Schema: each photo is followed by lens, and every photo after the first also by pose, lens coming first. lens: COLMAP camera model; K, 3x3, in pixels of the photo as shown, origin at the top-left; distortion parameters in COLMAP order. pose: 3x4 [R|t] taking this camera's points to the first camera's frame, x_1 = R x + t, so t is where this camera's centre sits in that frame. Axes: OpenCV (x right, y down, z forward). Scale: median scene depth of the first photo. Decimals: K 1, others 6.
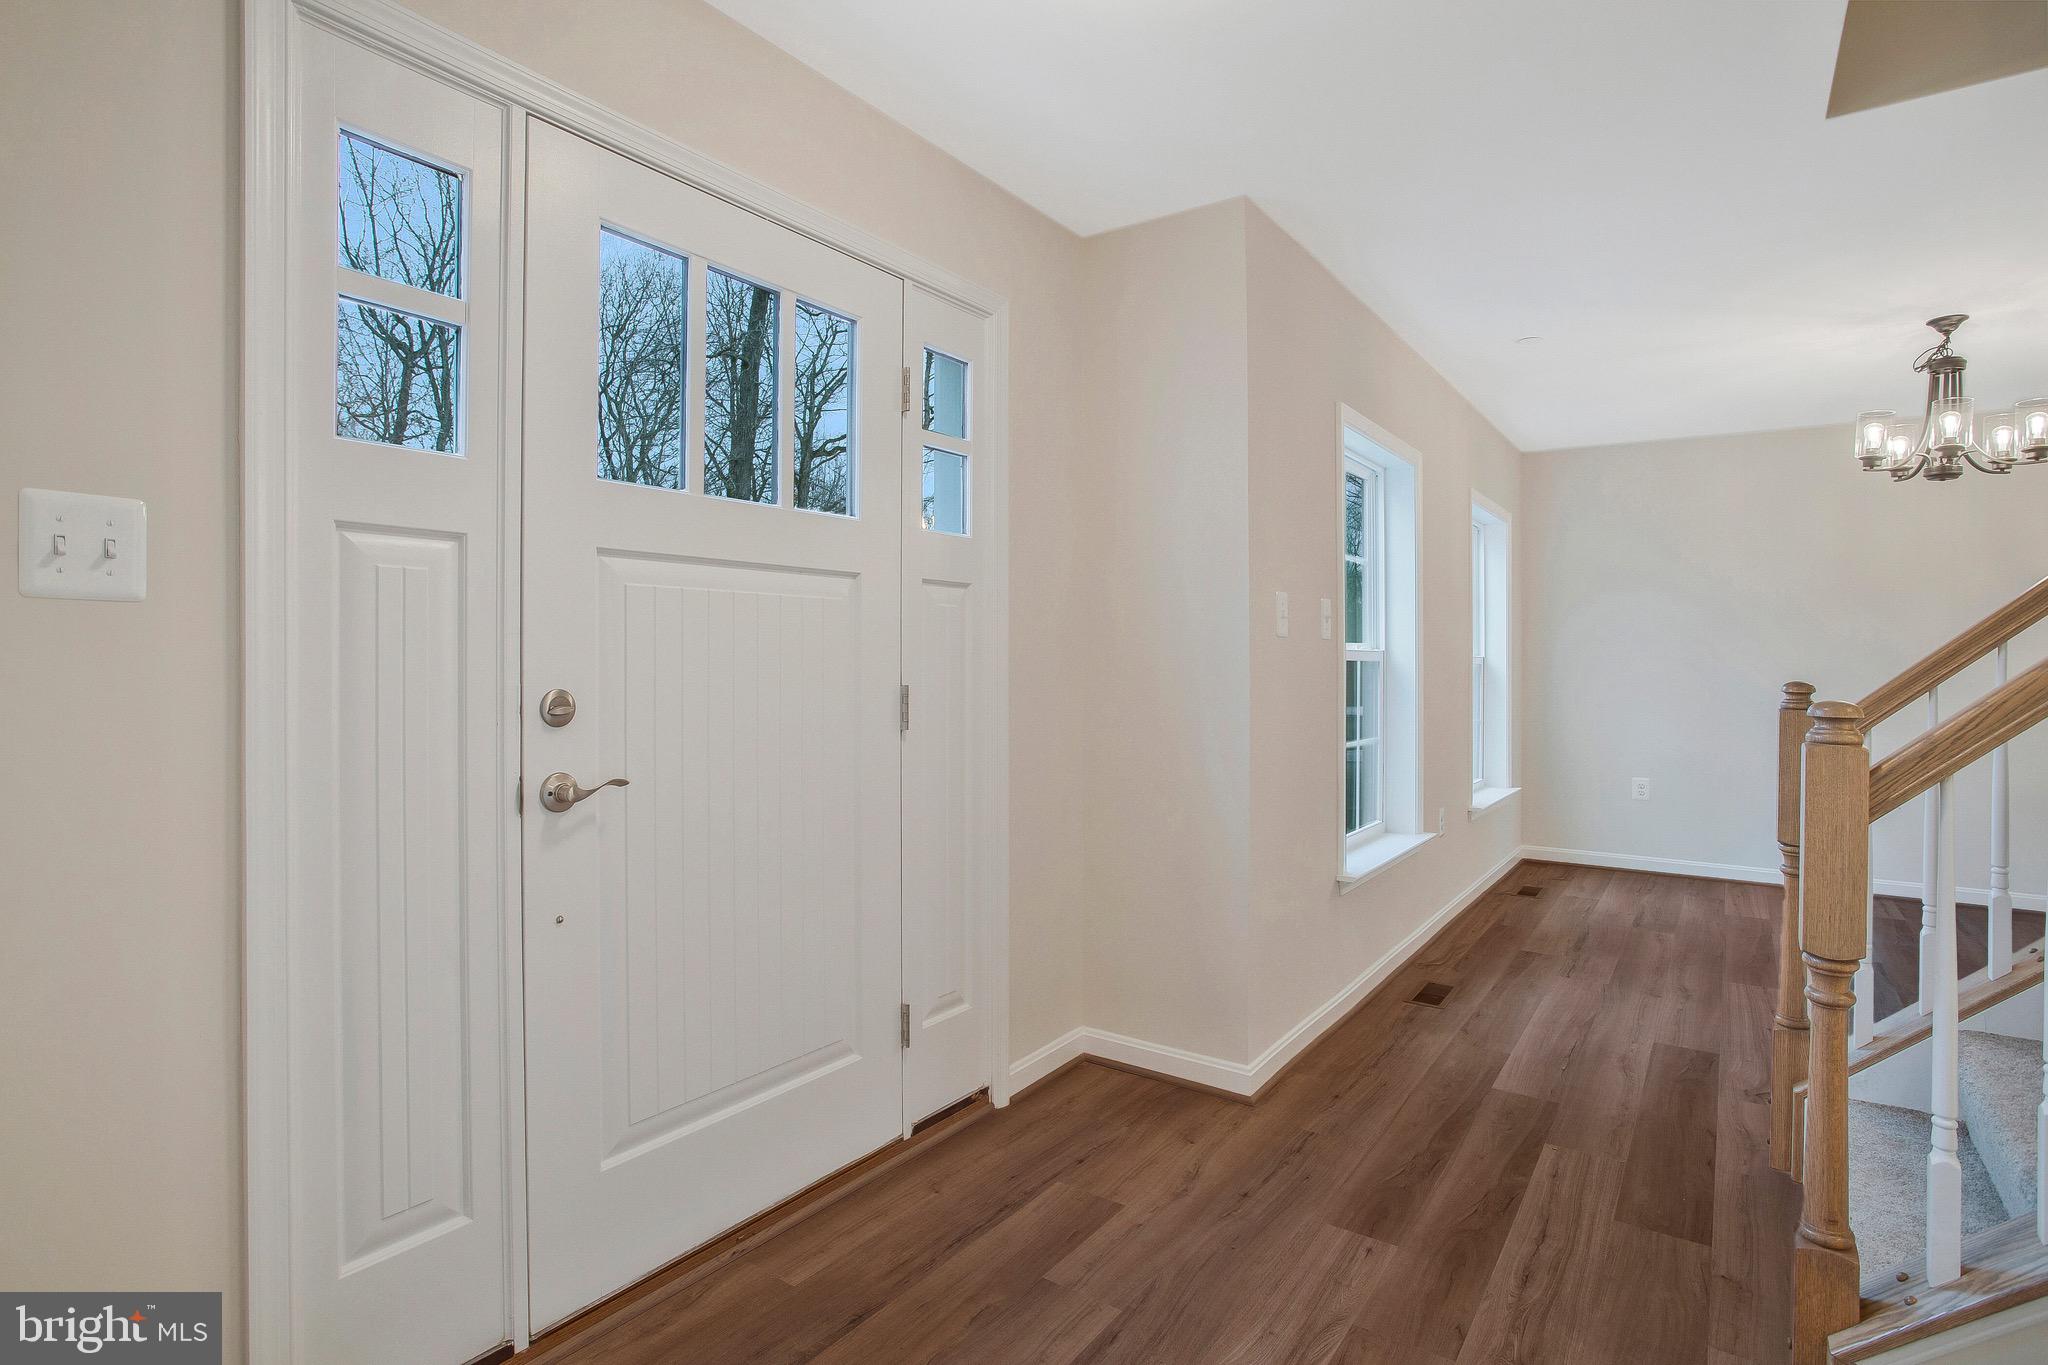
lens RADIAL K [[1022.7, 0, 1028.2], [0, 1022.7, 637.7], [0, 0, 1]] dist [-0.069674, 0.034124]
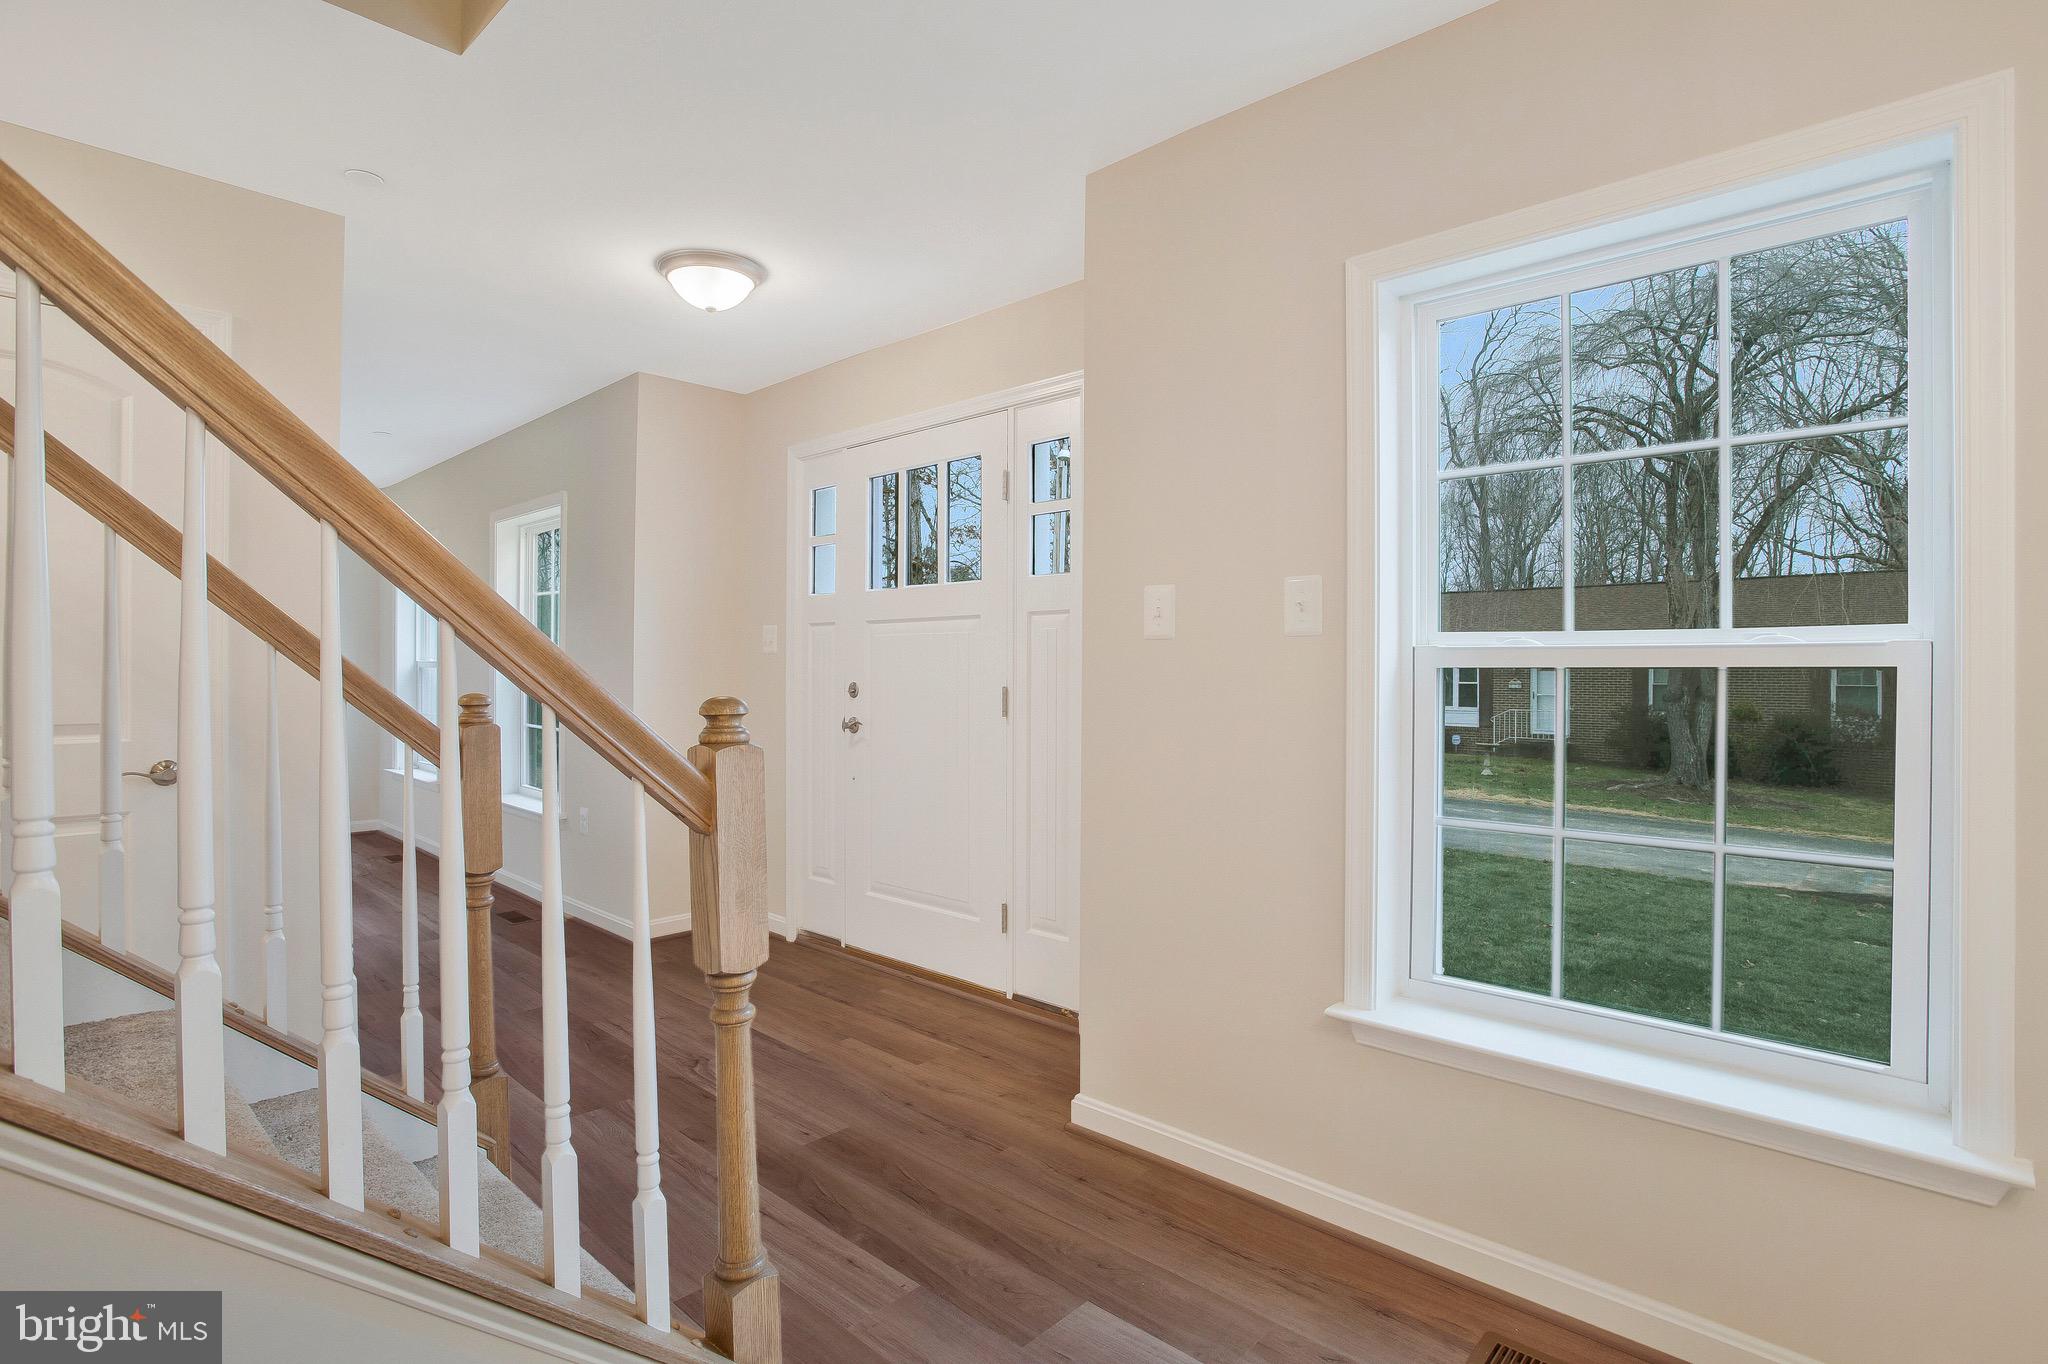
lens RADIAL K [[1003.2, 0, 1042.0], [0, 1003.2, 673.8], [0, 0, 1]] dist [-0.063889, 0.029295]
pose [[-0.120637, -0.006552, -0.992675, 1.292267], [0.014339, 0.999862, -0.008342, 0.040512], [0.992593, -0.015240, -0.120527, 1.213727]]
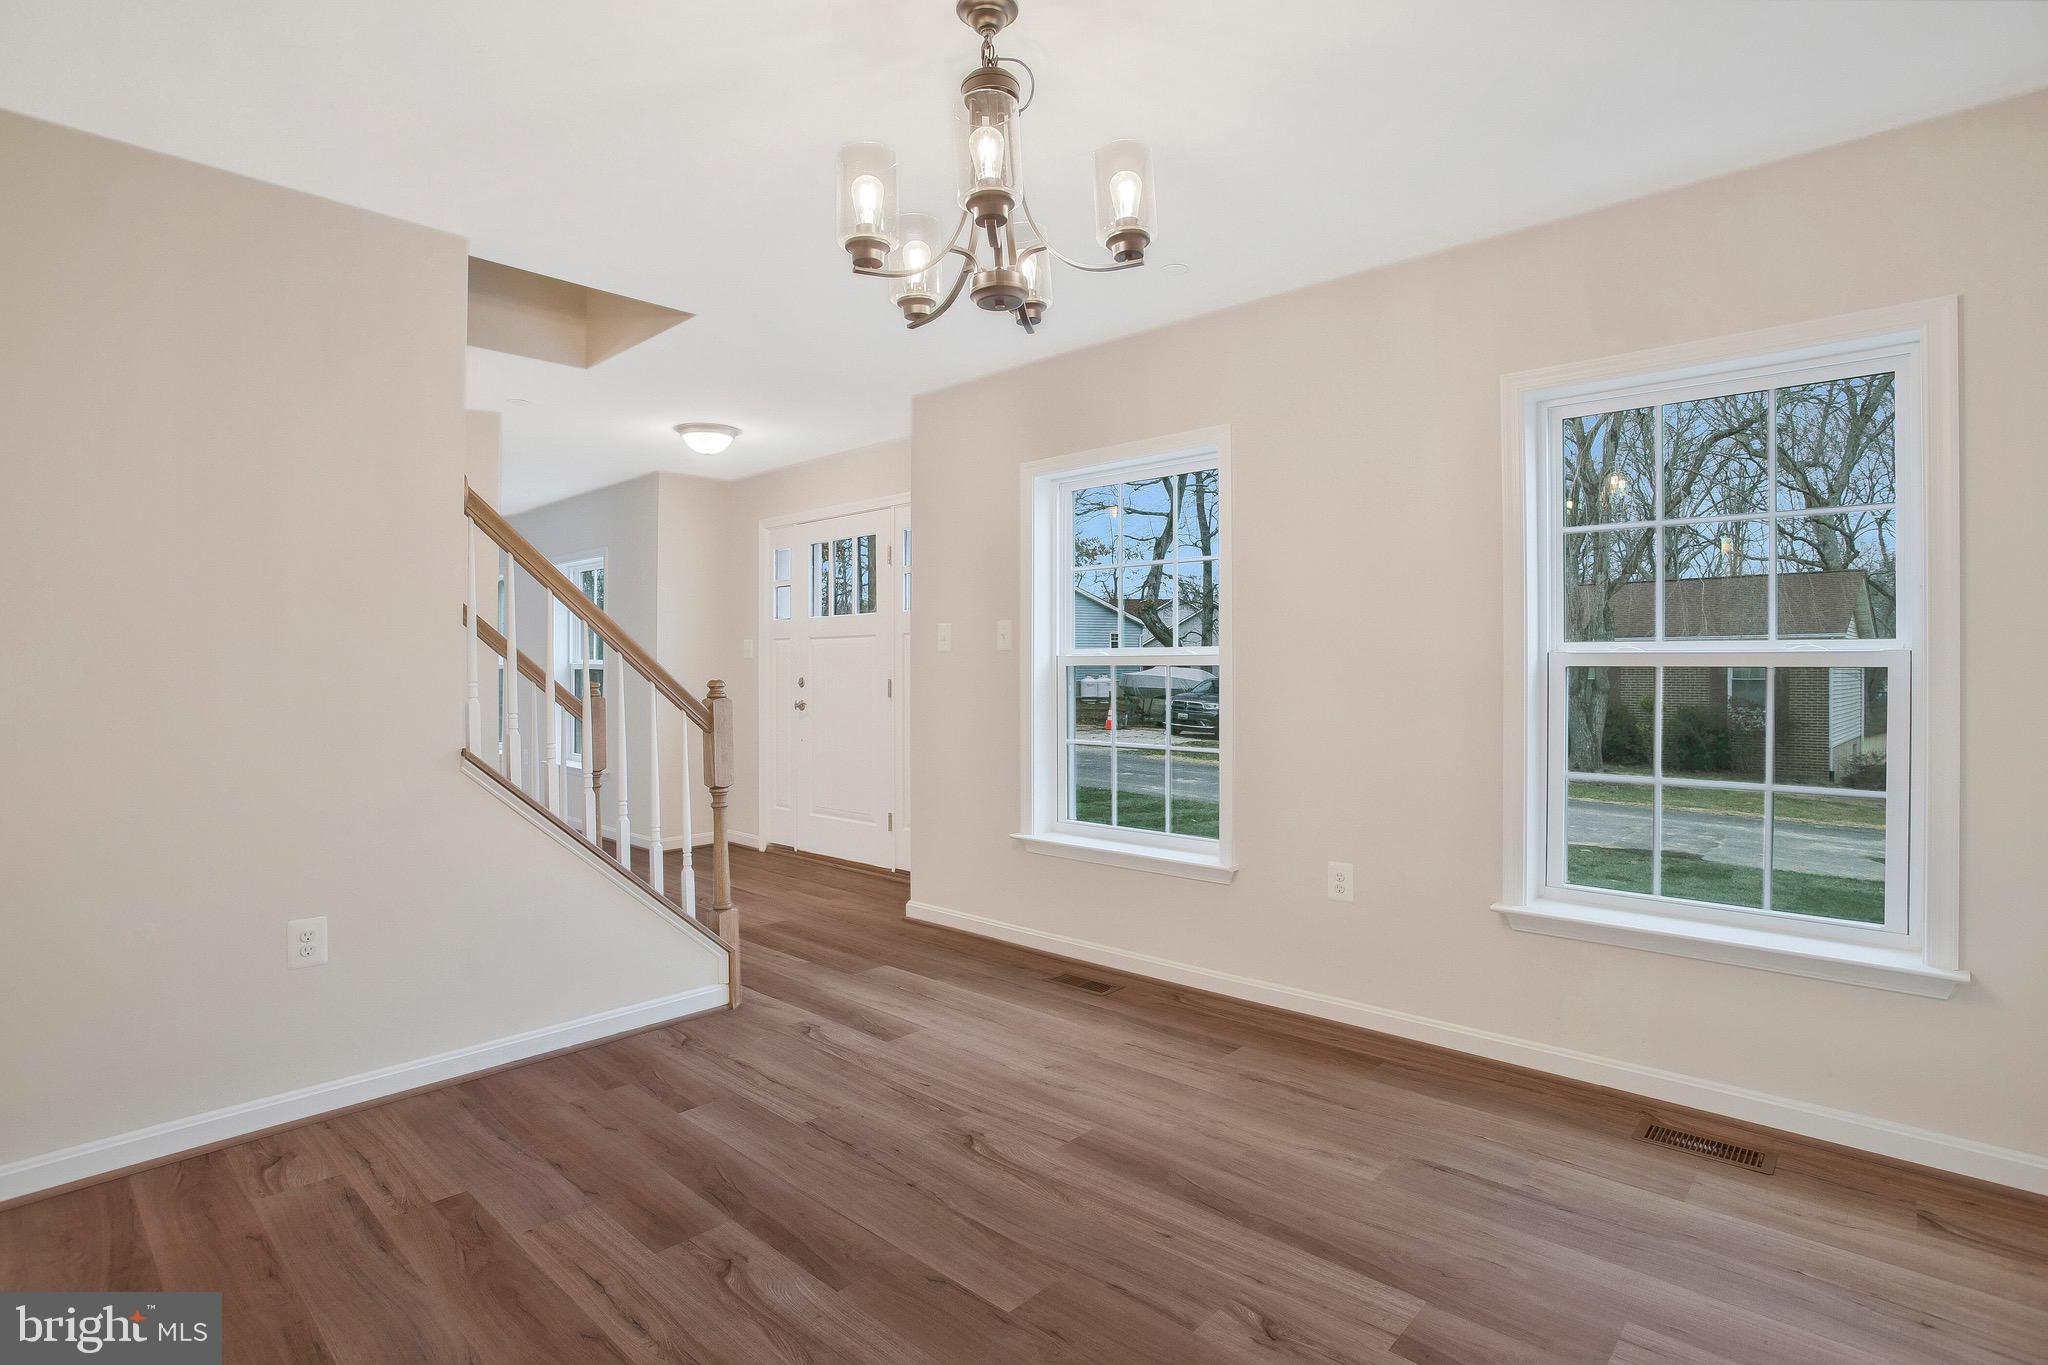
lens RADIAL K [[1003.2, 0, 1042.0], [0, 1003.2, 674.3], [0, 0, 1]] dist [-0.063889, 0.029295]
pose [[-0.114834, -0.003698, -0.993378, 2.127969], [0.017873, 0.999824, -0.005788, 0.055168], [0.993224, -0.018420, -0.114748, 1.598288]]
